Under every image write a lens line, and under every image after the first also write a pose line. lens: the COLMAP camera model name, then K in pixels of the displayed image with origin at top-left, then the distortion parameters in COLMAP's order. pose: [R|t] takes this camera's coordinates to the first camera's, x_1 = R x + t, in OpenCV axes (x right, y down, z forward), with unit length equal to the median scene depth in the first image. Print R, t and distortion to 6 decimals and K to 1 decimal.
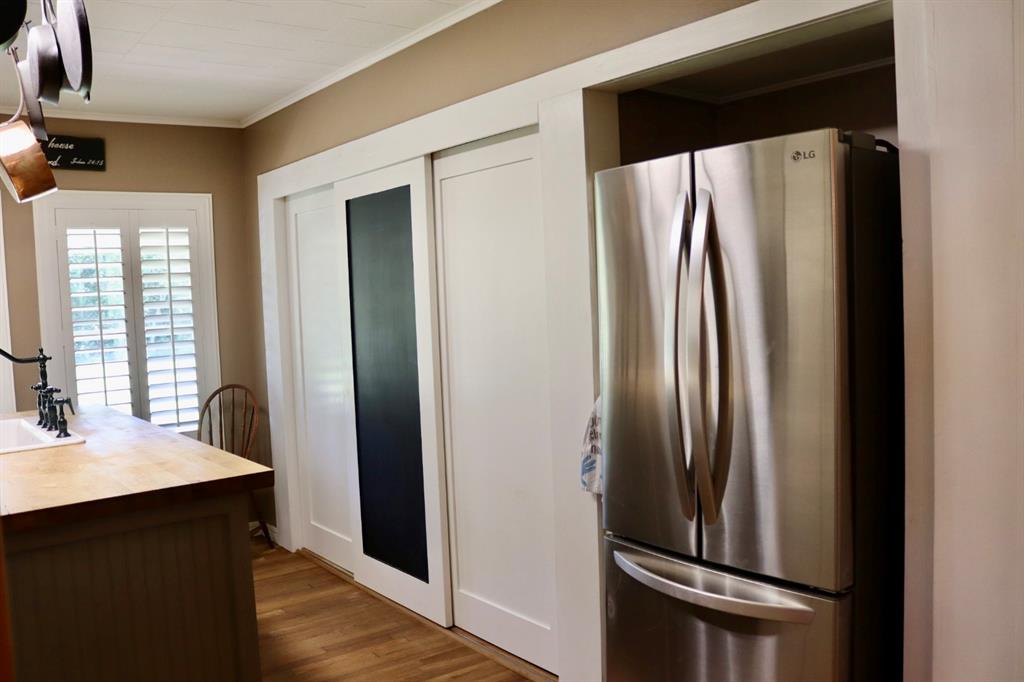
lens RADIAL K [[851.2, 0, 512.8], [0, 851.2, 338.3], [0, 0, 1]] dist [-0.084894, 0.029978]
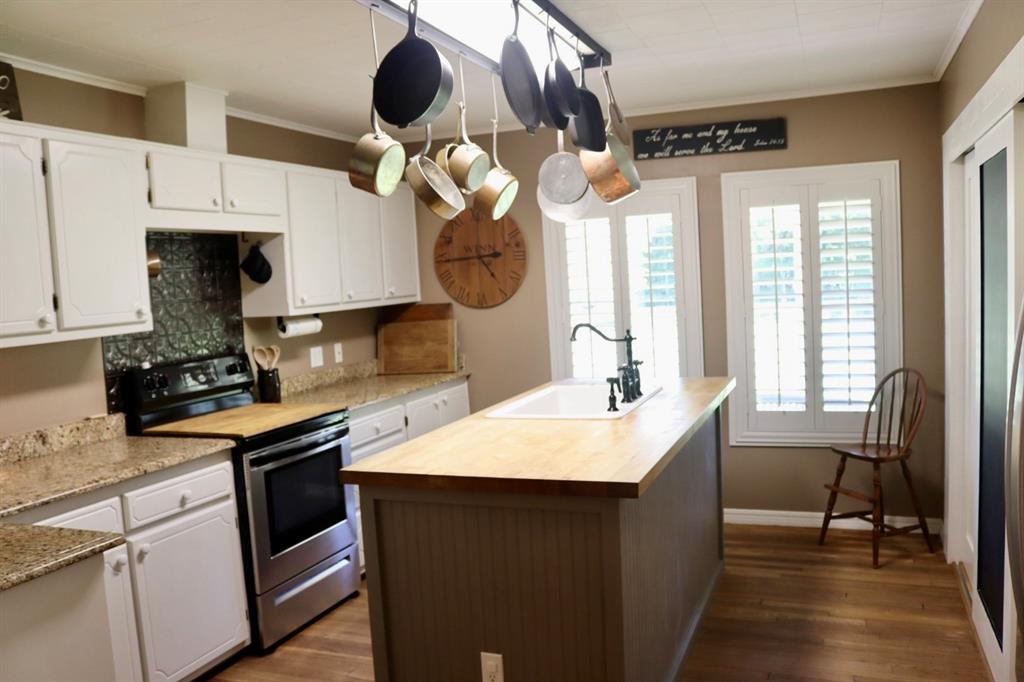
lens RADIAL K [[851.2, 0, 512.5], [0, 851.2, 346.6], [0, 0, 1]] dist [-0.084894, 0.029978]
pose [[0.512966, 0.088075, -0.853878, 0.244320], [-0.019025, 0.995645, 0.091269, -0.047217], [0.858198, -0.030573, 0.512408, 0.177292]]
